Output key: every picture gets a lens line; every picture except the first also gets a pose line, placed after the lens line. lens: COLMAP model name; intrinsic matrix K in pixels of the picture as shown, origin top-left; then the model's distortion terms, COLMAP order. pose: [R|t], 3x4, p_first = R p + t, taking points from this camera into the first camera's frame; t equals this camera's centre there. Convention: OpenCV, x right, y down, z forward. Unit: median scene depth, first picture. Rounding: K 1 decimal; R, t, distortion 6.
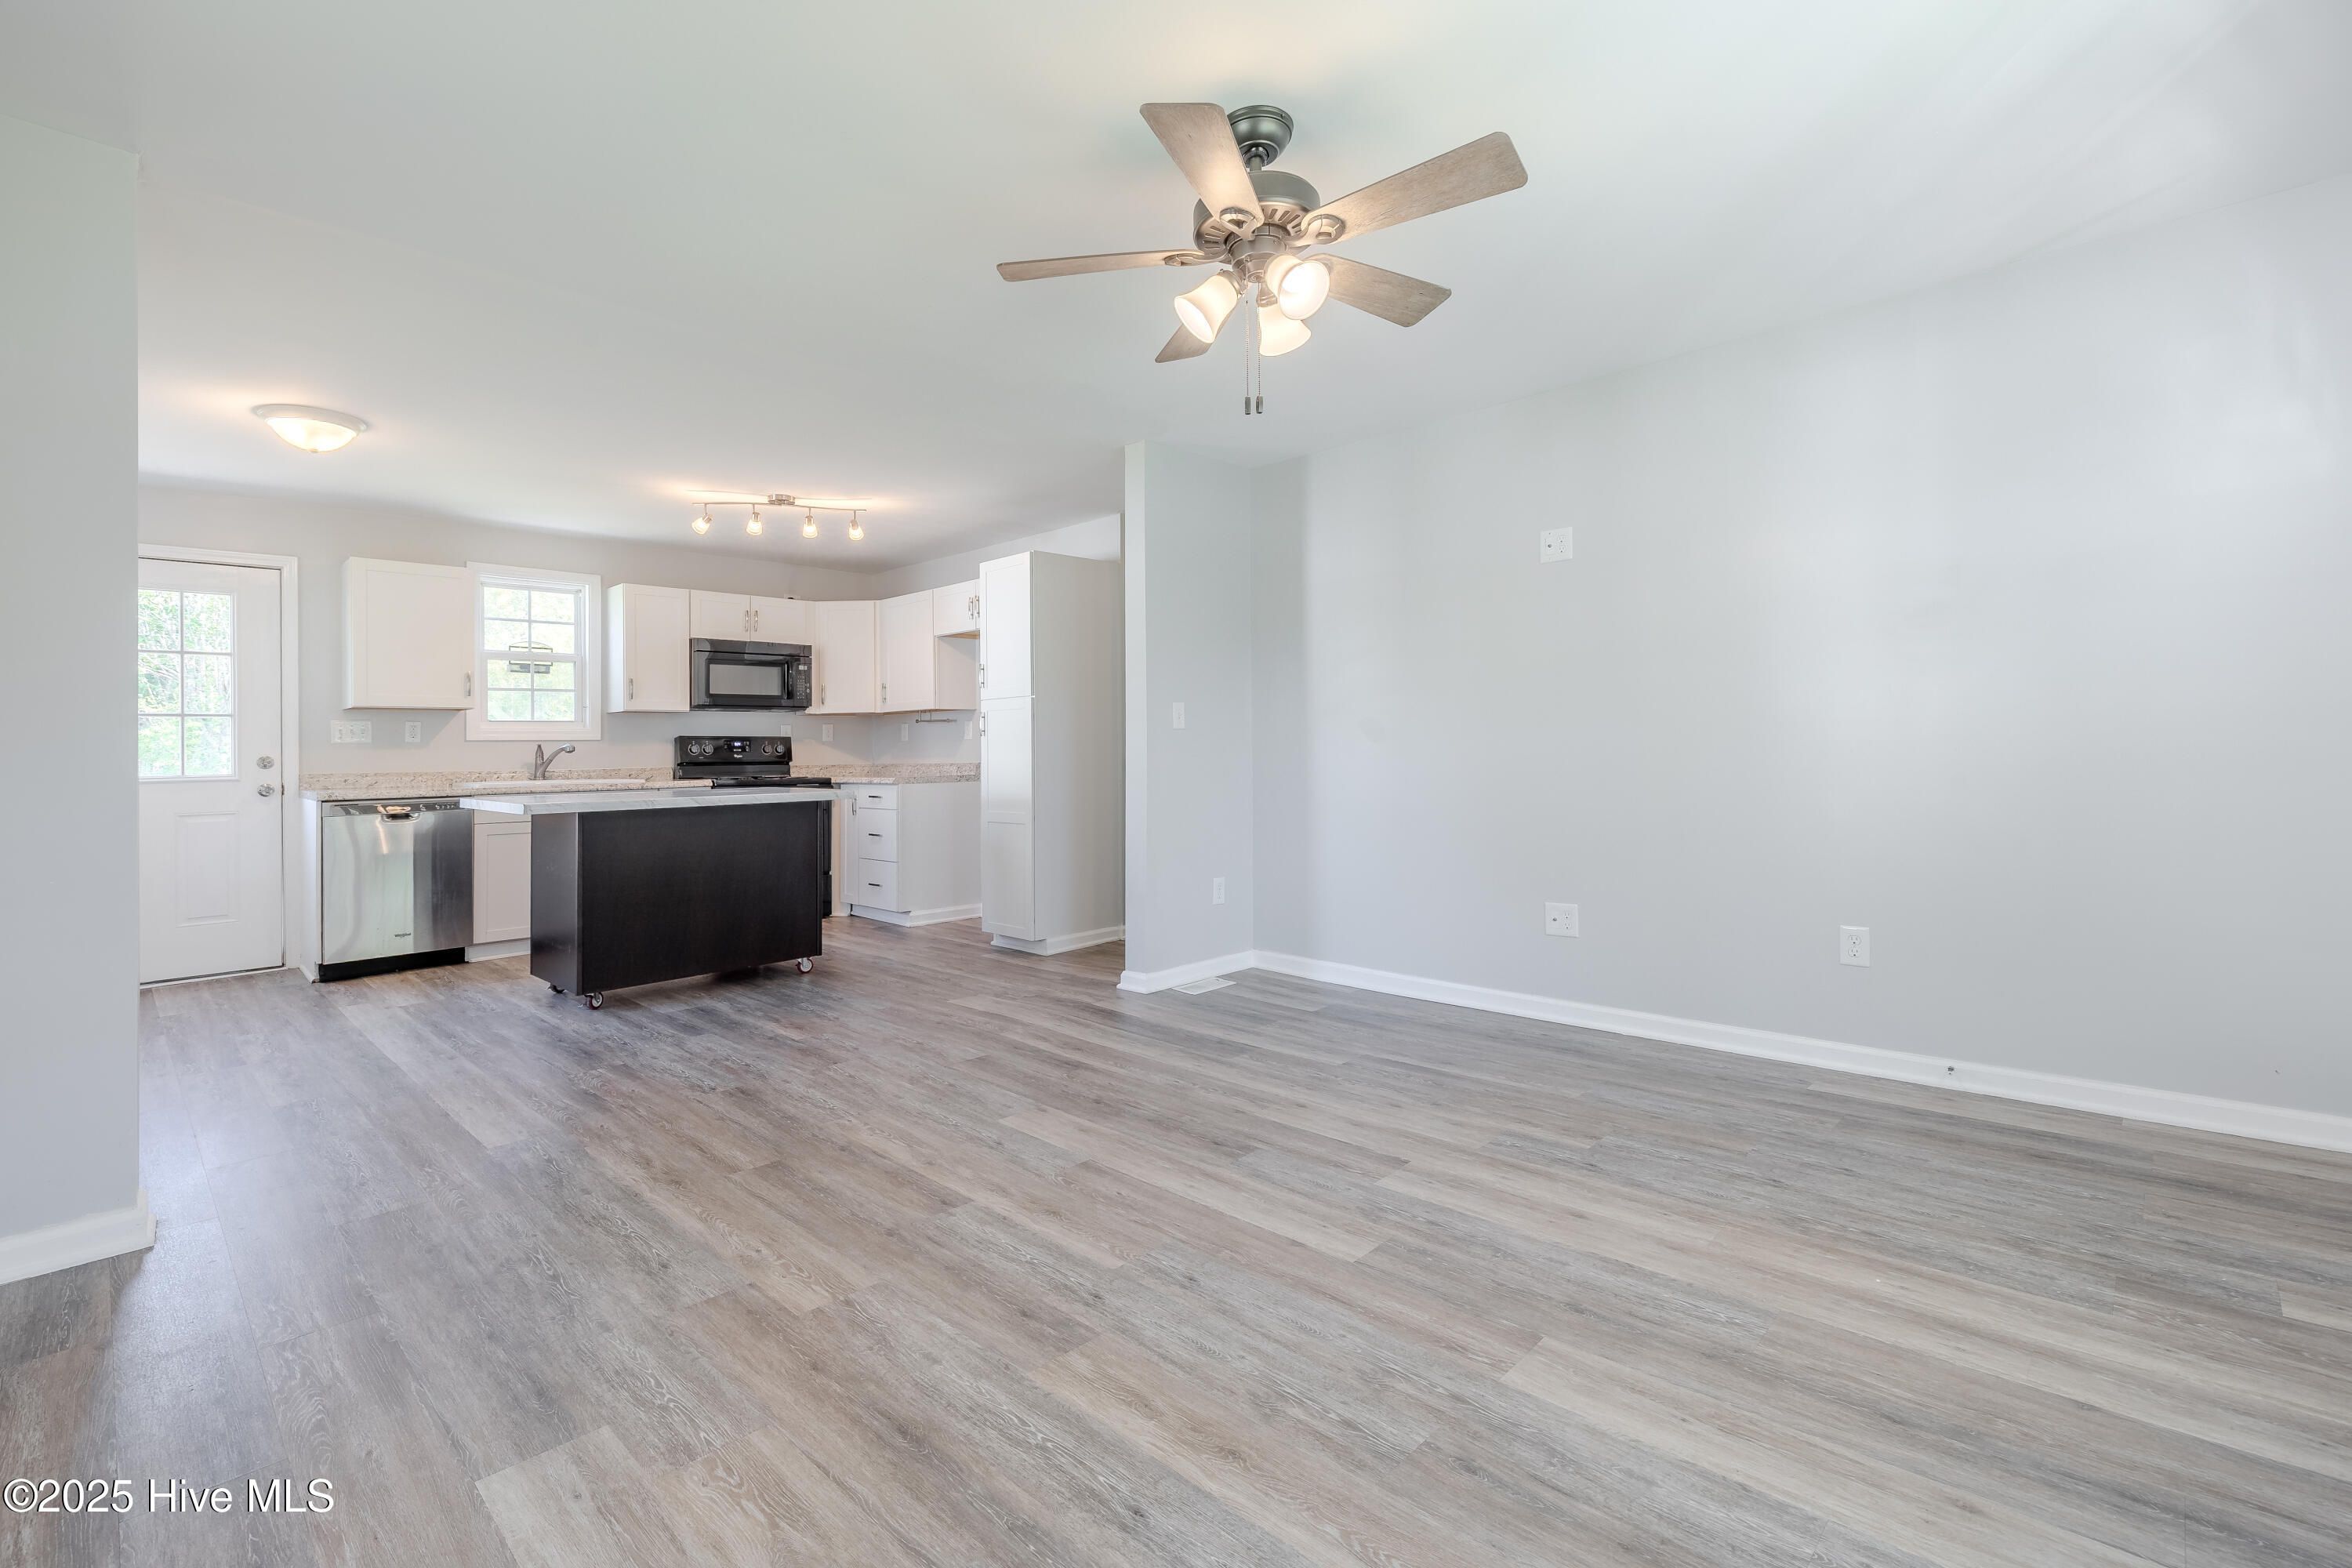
lens RADIAL K [[1028.7, 0, 1157.7], [0, 1028.7, 739.0], [0, 0, 1]] dist [0.005756, 0.000104]
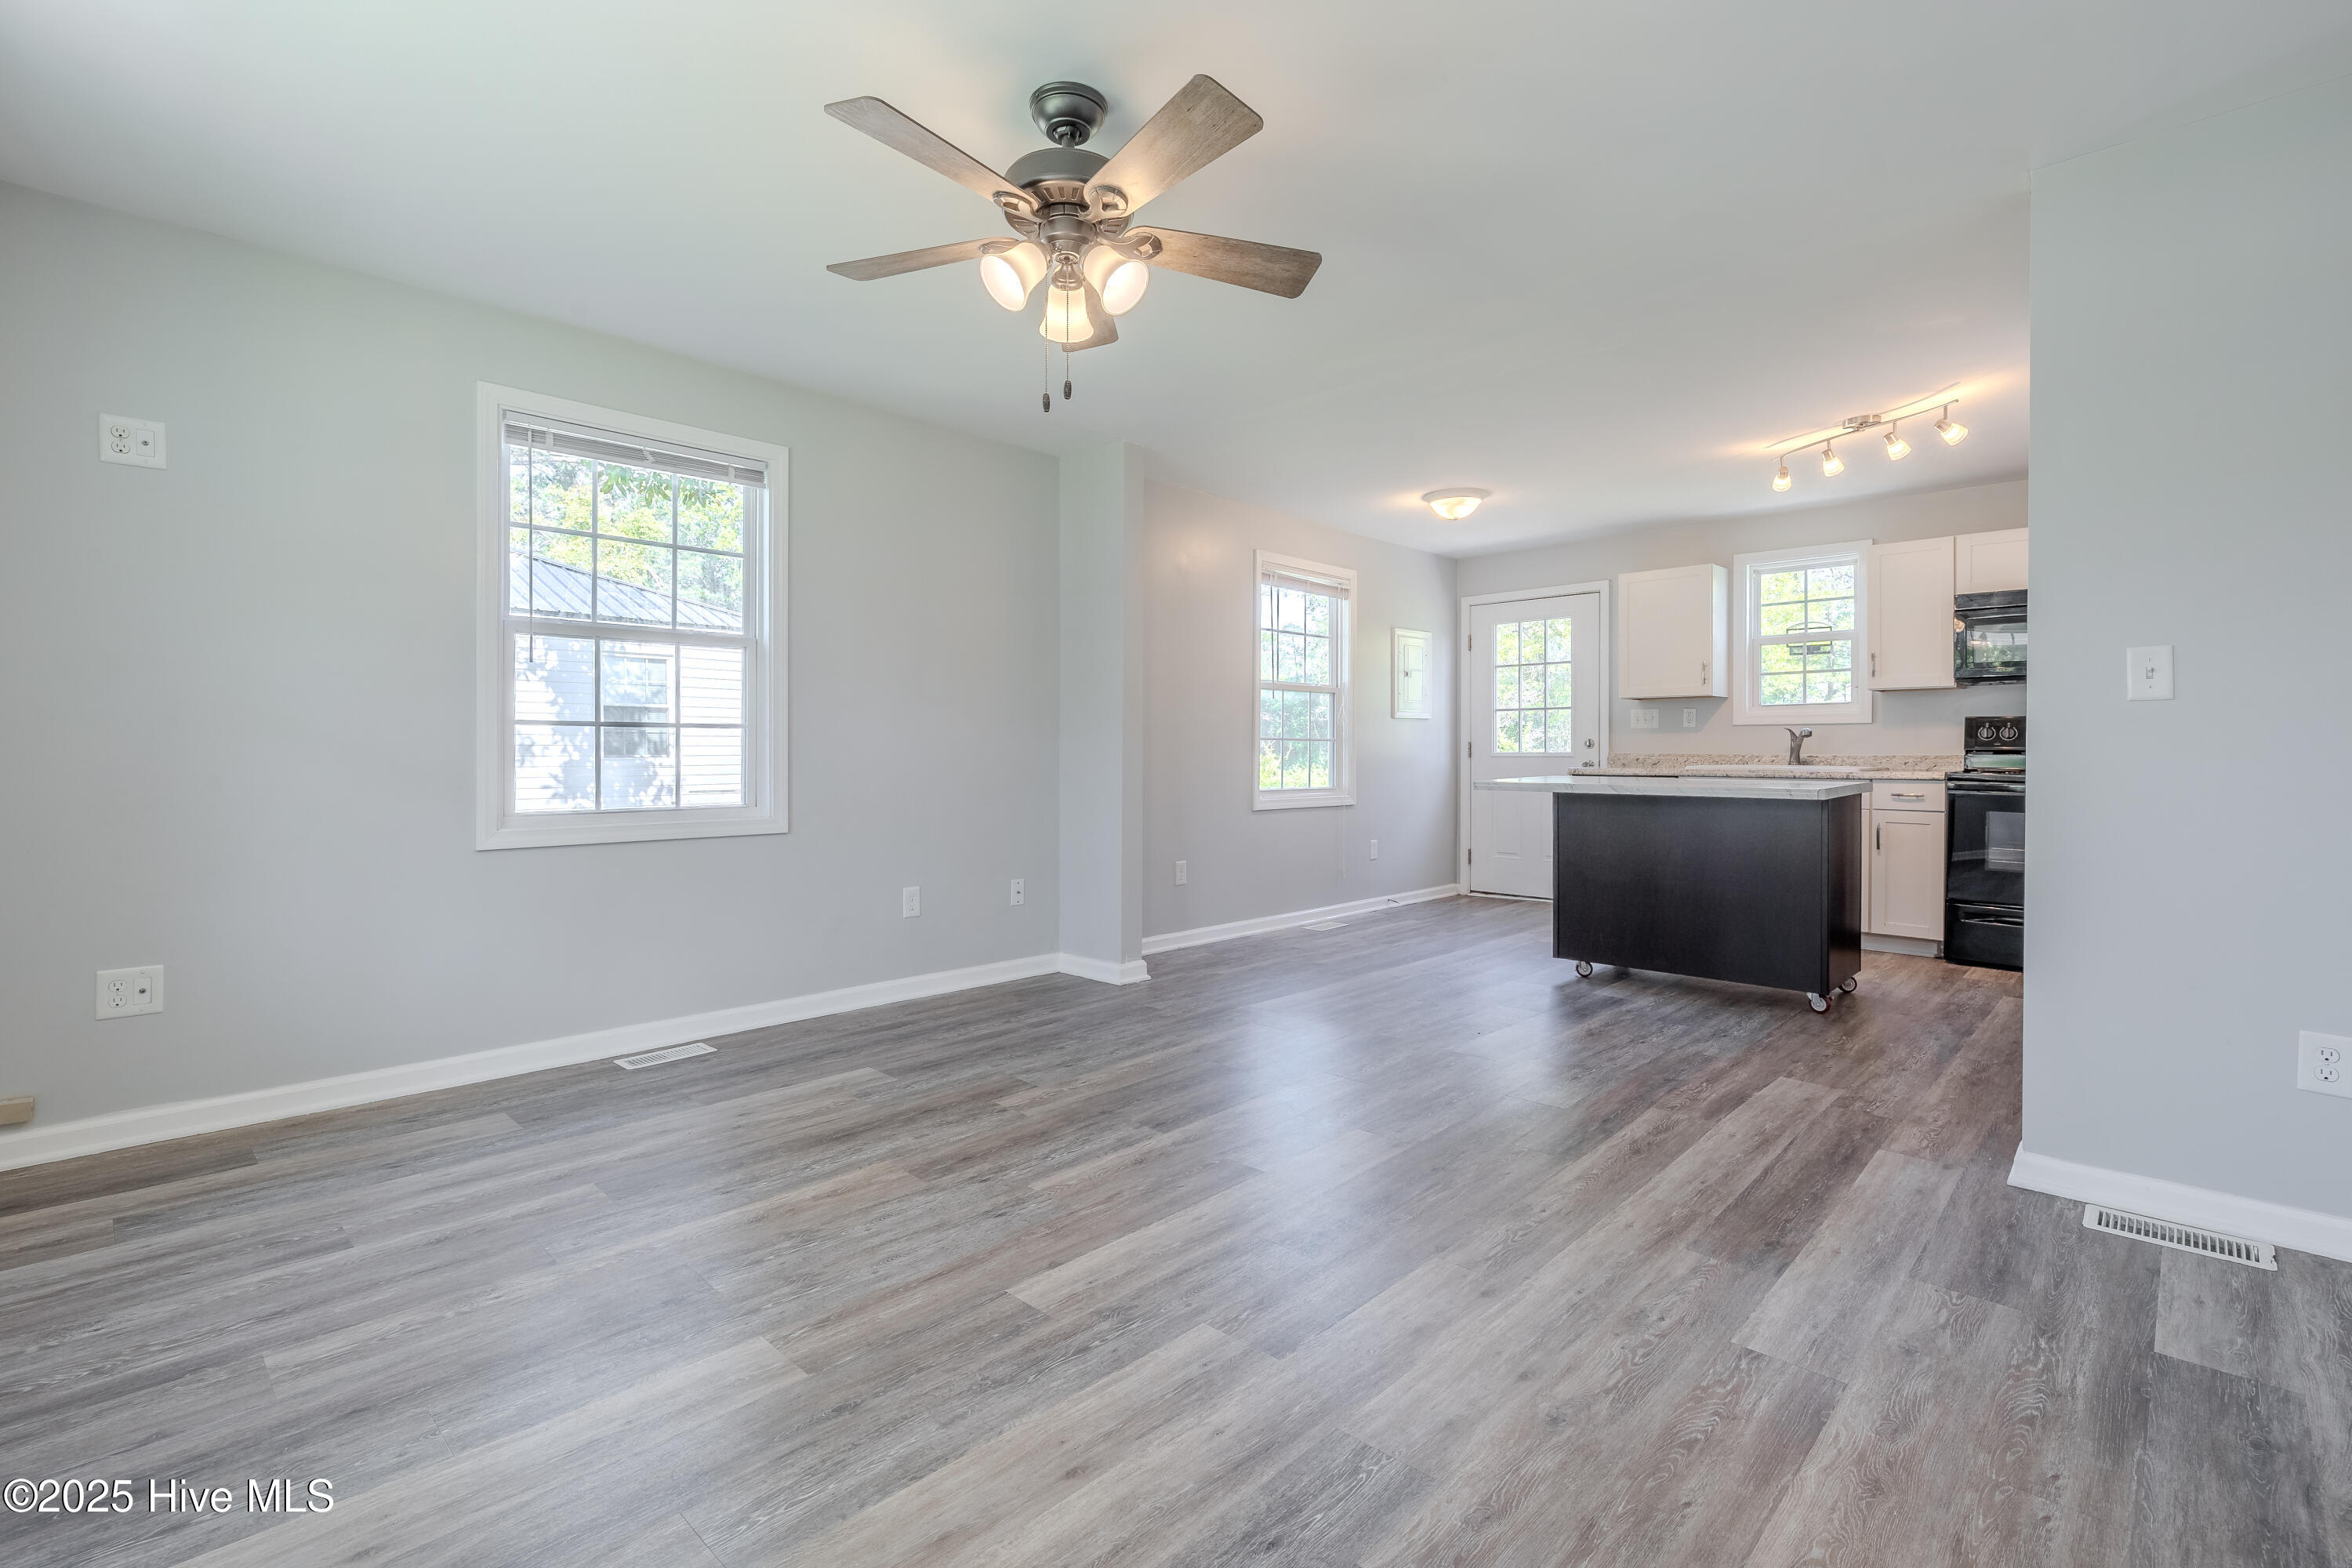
lens RADIAL K [[1072.7, 0, 1172.4], [0, 1072.7, 751.1], [0, 0, 1]] dist [0.004397, 0.000861]
pose [[0.011706, 0.019901, -0.999733, 0.776357], [0.013248, 0.999711, 0.020056, -0.002927], [0.999844, -0.013479, 0.011439, 0.765056]]
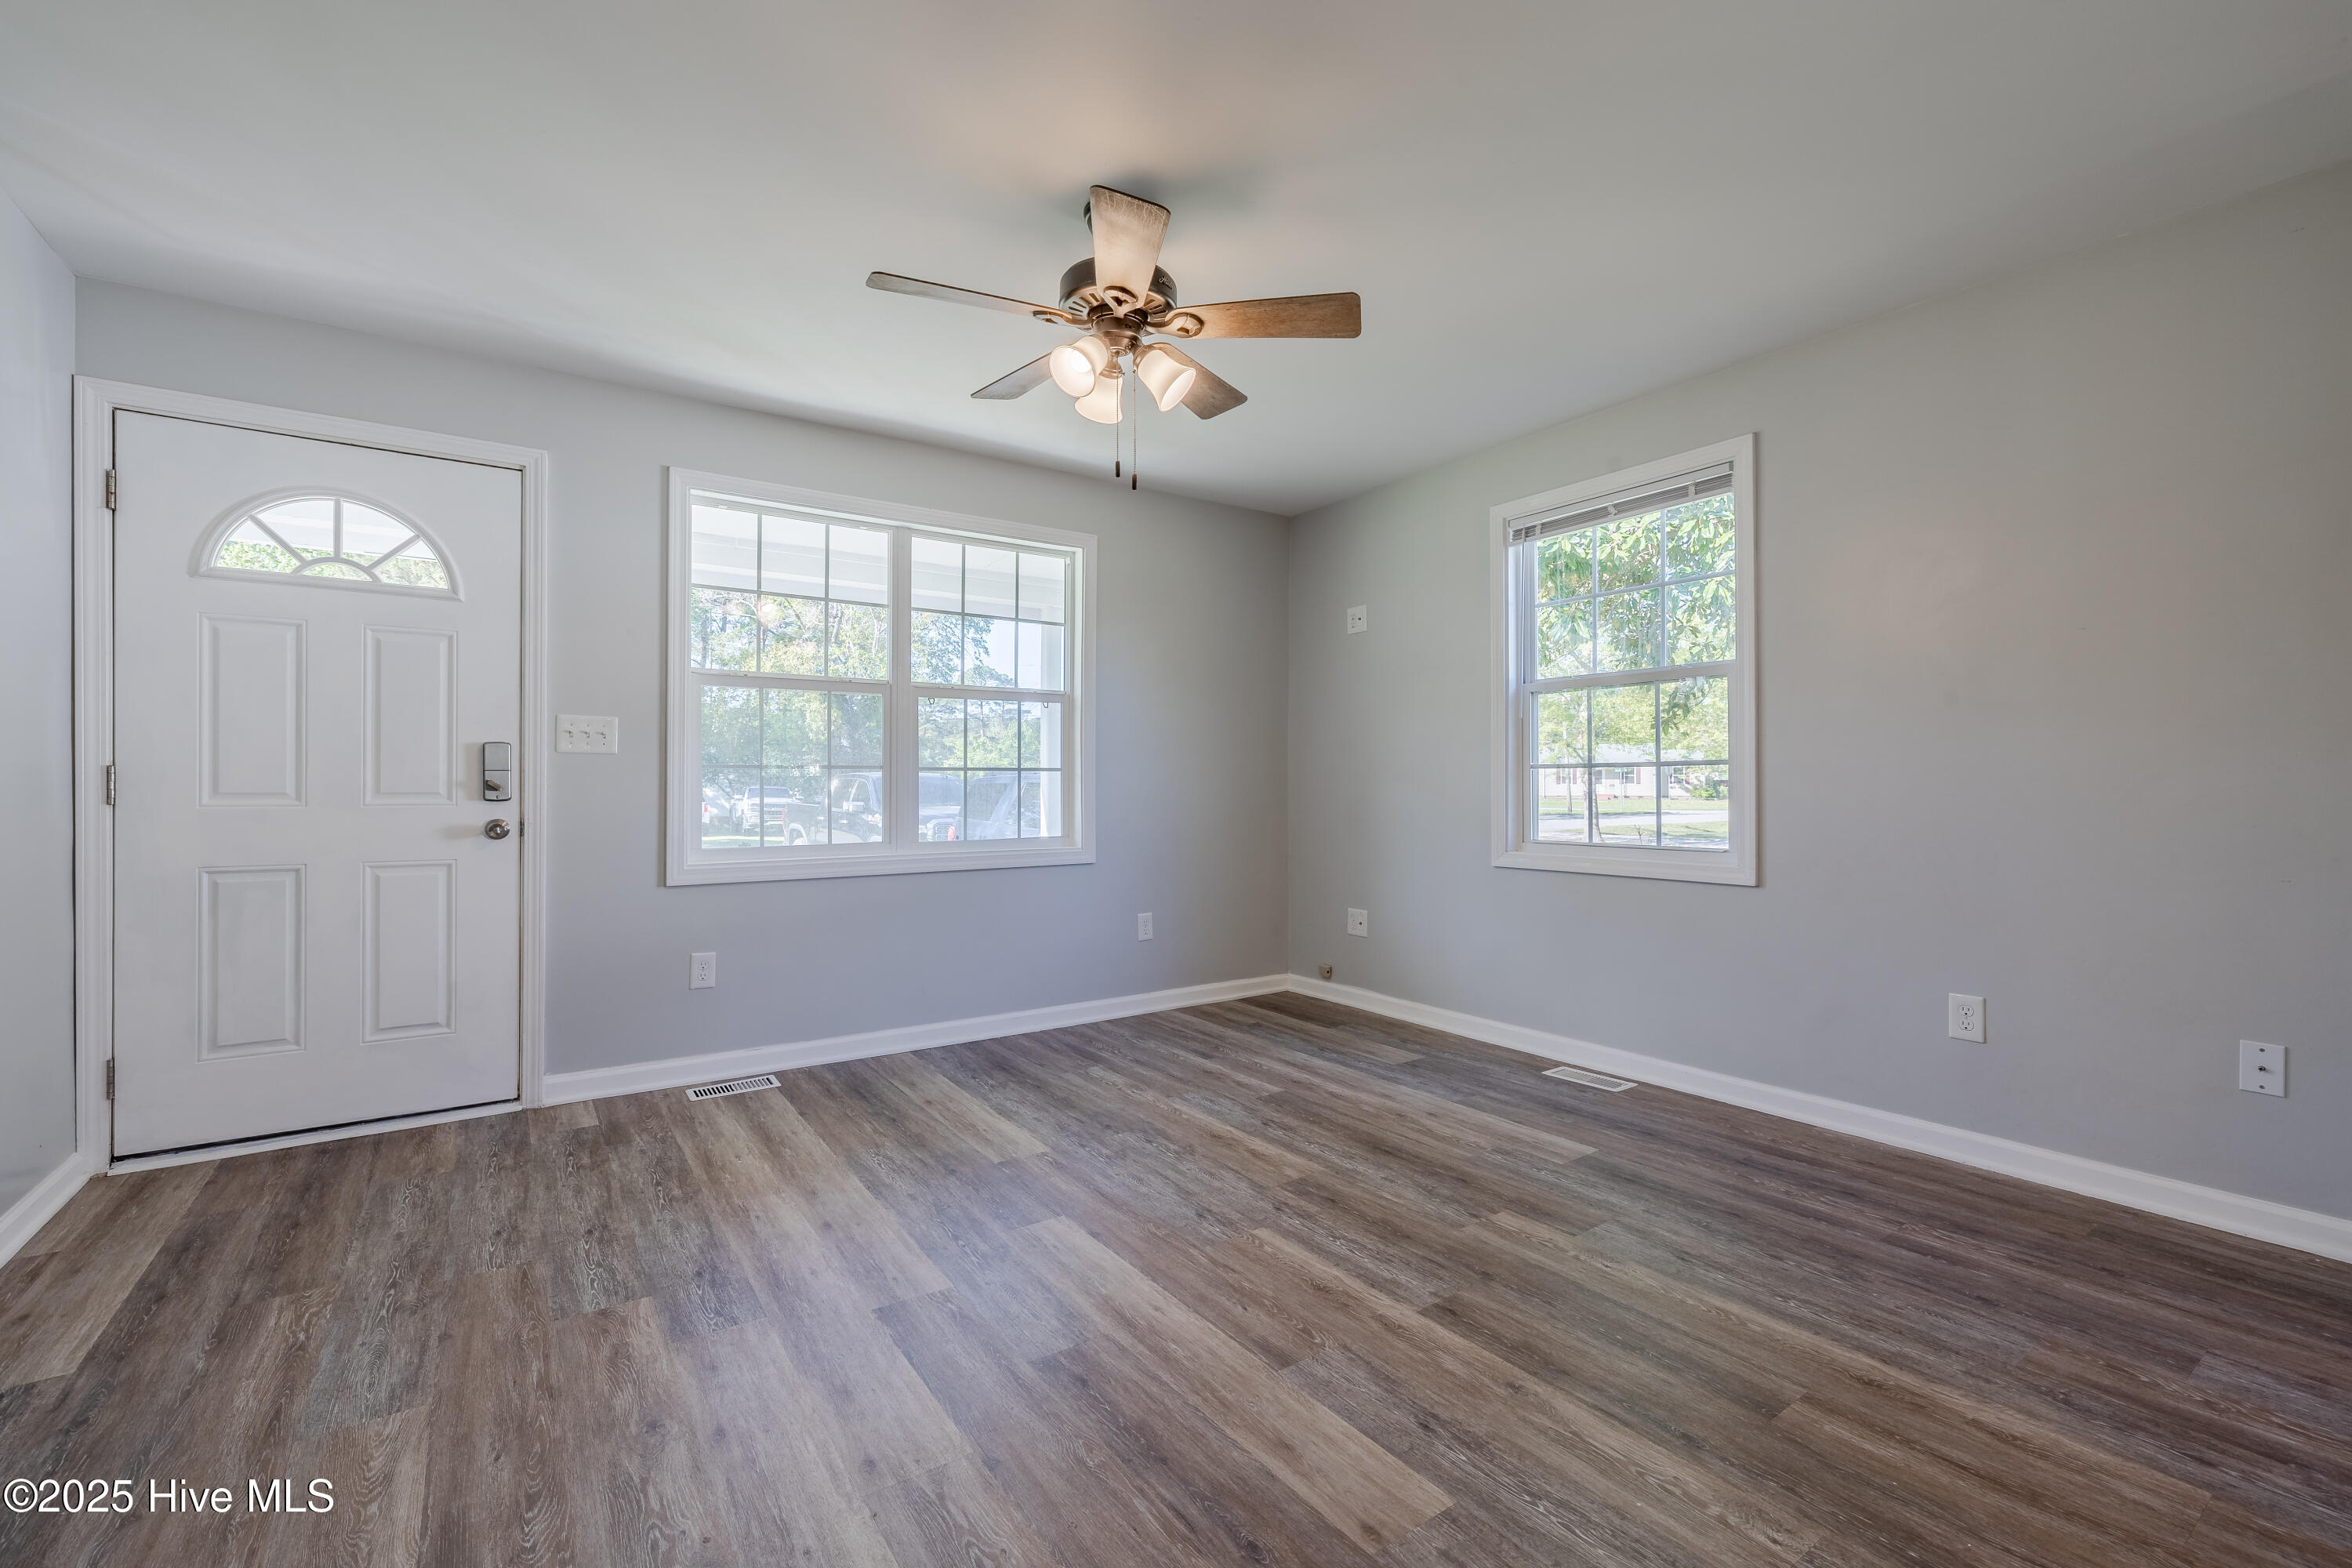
lens RADIAL K [[994.3, 0, 1169.2], [0, 994.3, 778.4], [0, 0, 1]] dist [0.000263, 0.000030]
pose [[-0.980546, 0.024292, 0.194783, -0.113452], [0.019203, 0.999424, -0.027973, 0.021907], [-0.195350, -0.023688, -0.980447, 1.415780]]
